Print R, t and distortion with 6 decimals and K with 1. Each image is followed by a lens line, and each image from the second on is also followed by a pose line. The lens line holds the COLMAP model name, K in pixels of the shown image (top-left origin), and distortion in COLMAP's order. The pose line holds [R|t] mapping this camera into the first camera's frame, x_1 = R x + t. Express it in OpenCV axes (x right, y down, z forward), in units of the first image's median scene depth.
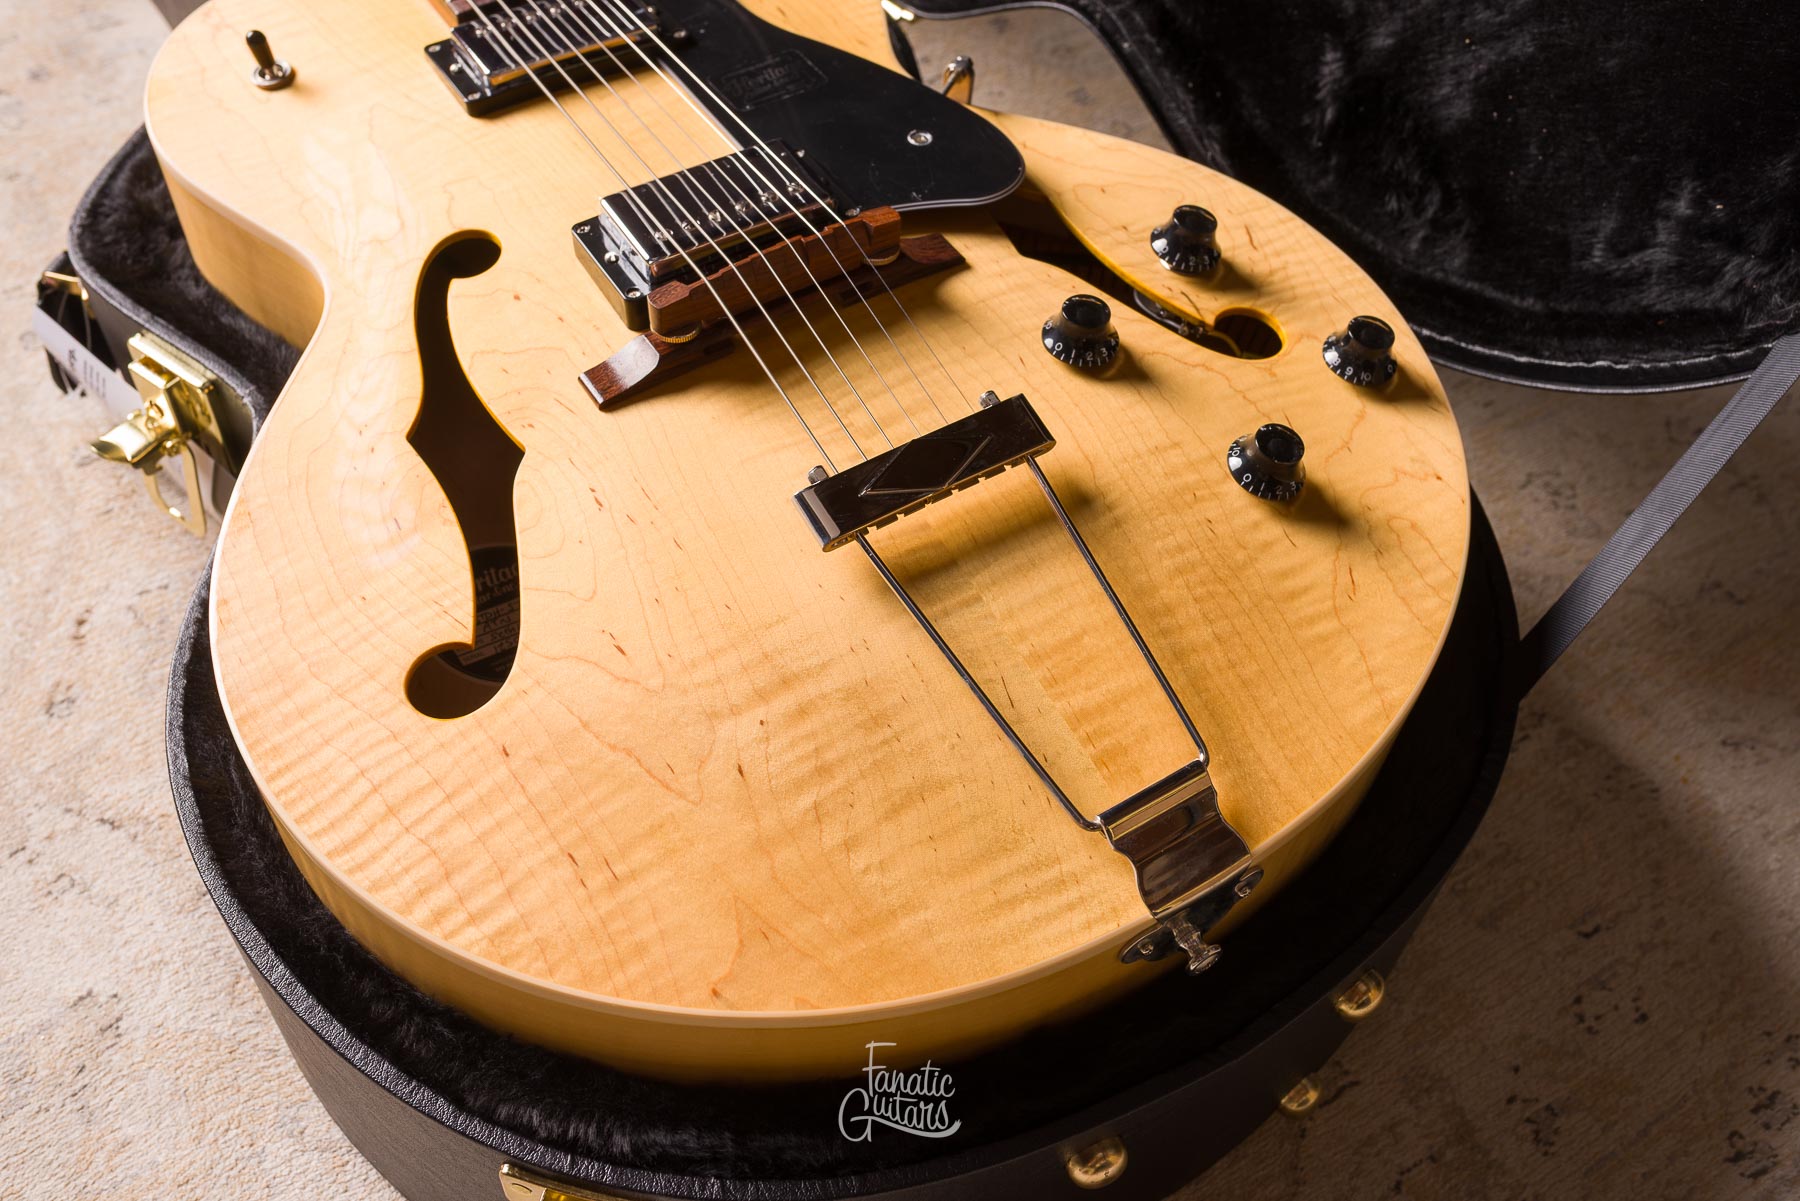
lens RADIAL K [[1754.9, 0, 900.0], [0, 1754.9, 600.5], [0, 0, 1]] dist [-0.005202, 0.008675]
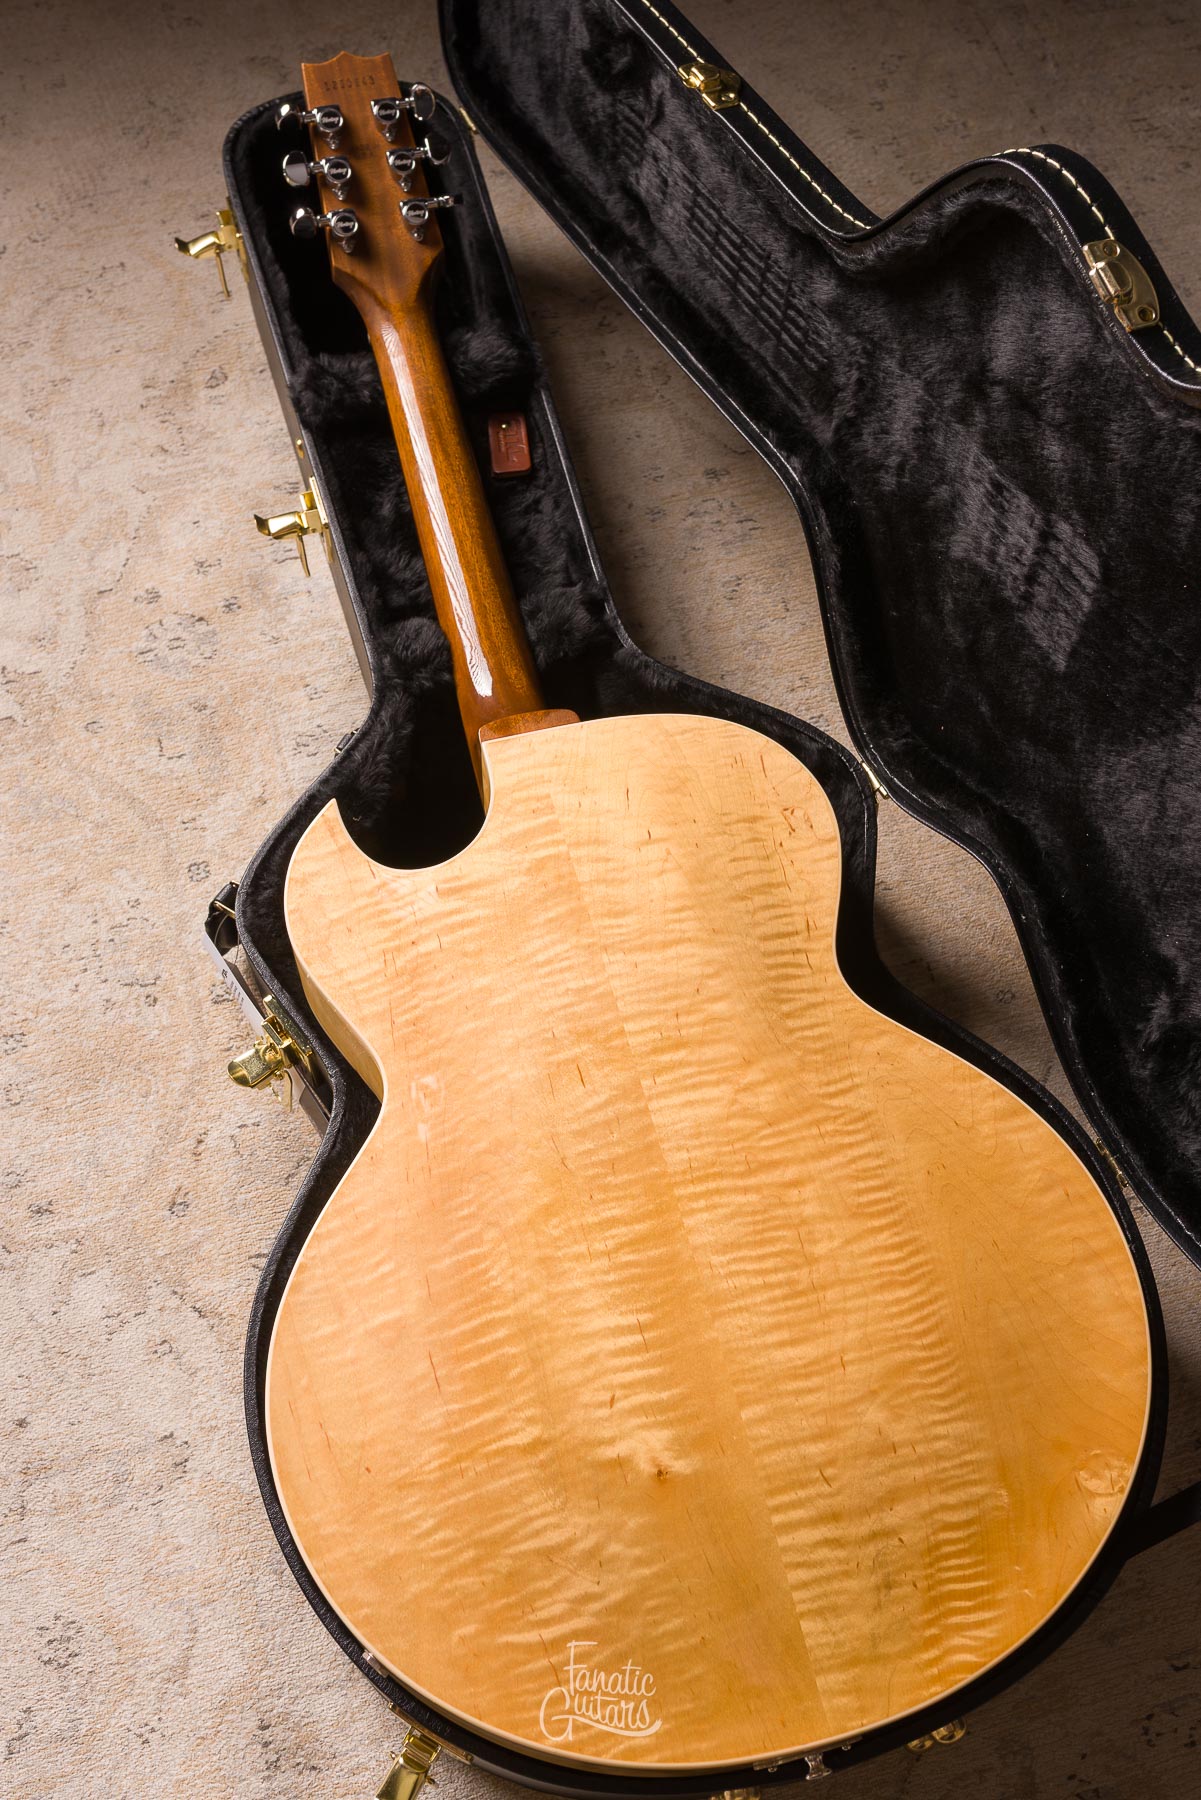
lens RADIAL K [[1857.4, 0, 600.5], [0, 1857.4, 900.0], [0, 0, 1]] dist [-0.001666, -0.003146]
pose [[0.957976, 0.233839, -0.166134, 0.062126], [-0.201940, 0.961115, 0.188356, -0.587487], [0.203719, -0.146891, 0.967947, -0.421814]]
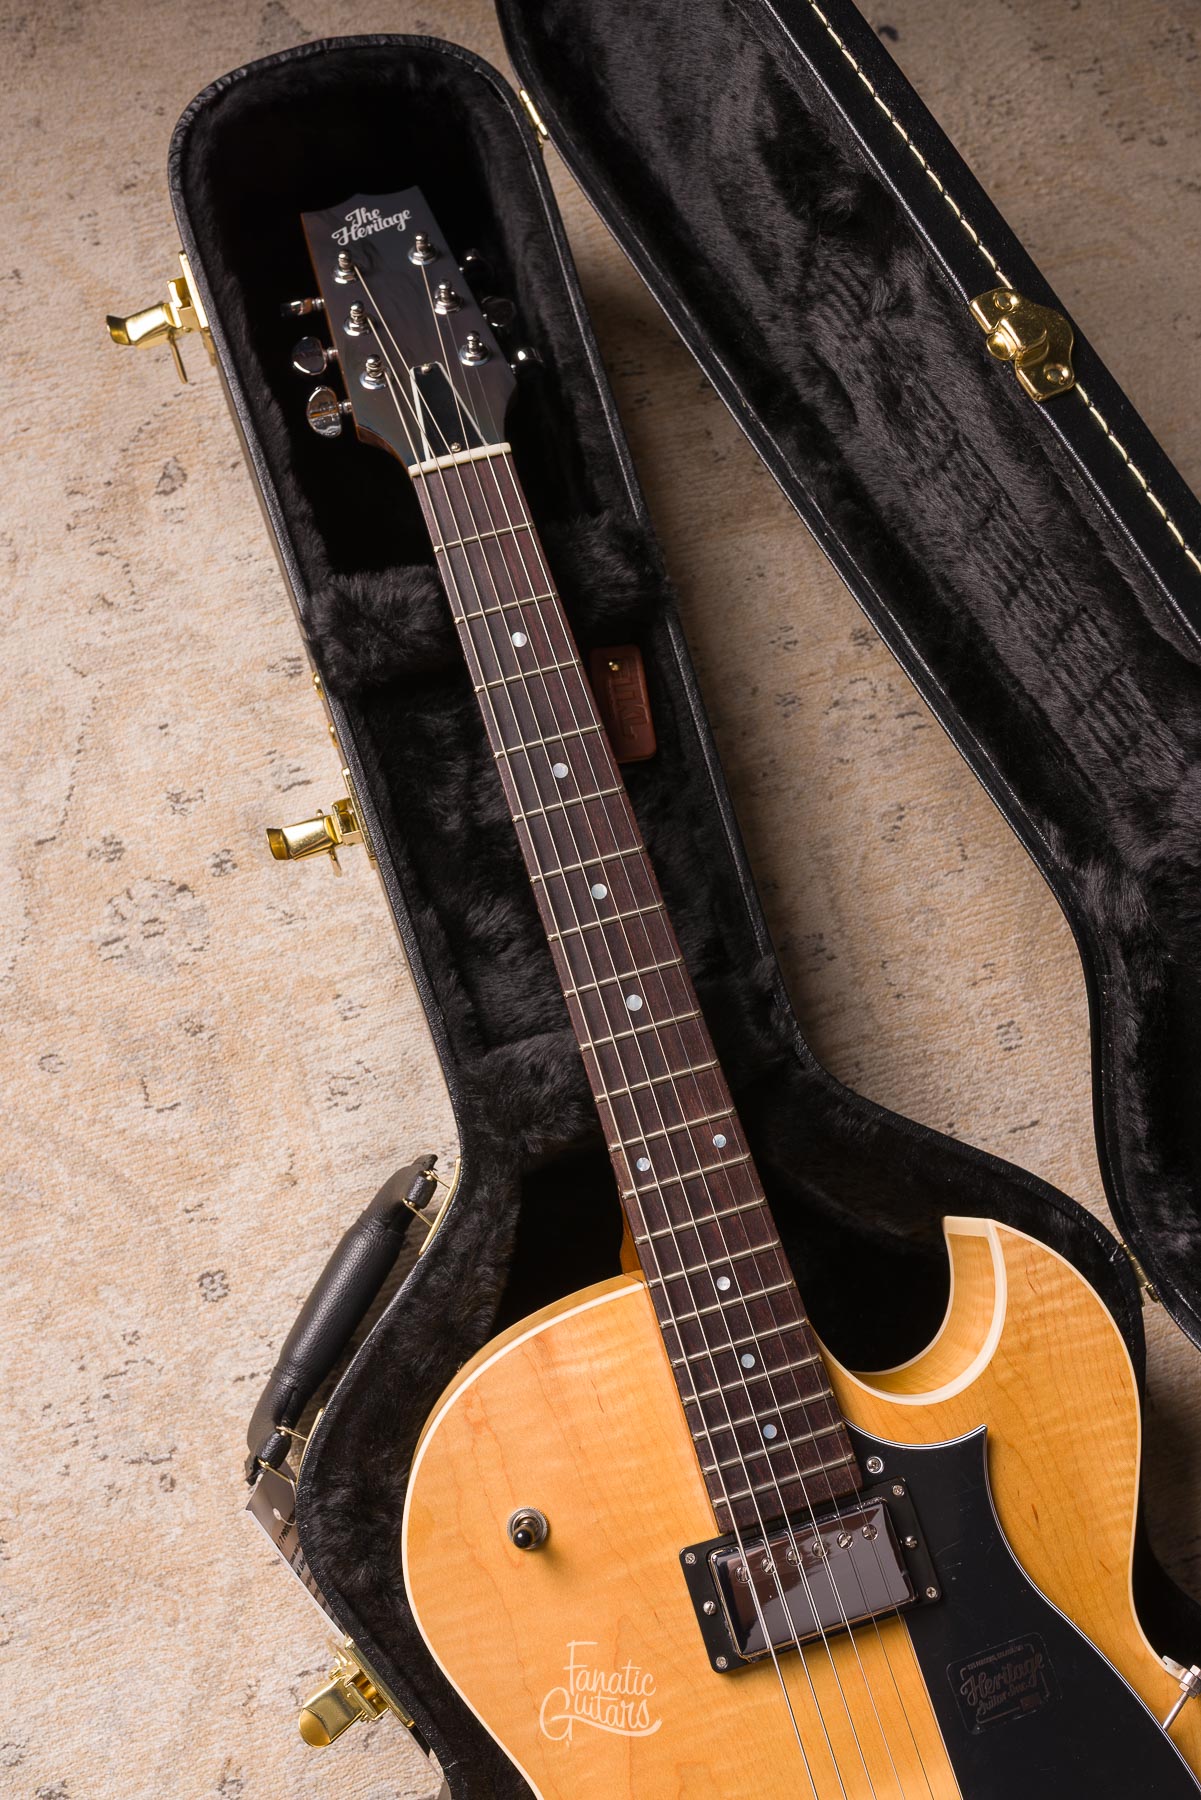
lens RADIAL K [[1730.6, 0, 600.5], [0, 1730.6, 900.0], [0, 0, 1]] dist [0.002161, -0.005088]
pose [[0.965113, 0.261202, -0.018197, -0.400415], [-0.225987, 0.866064, 0.445941, -1.081949], [0.132240, -0.426271, 0.894877, 0.276058]]
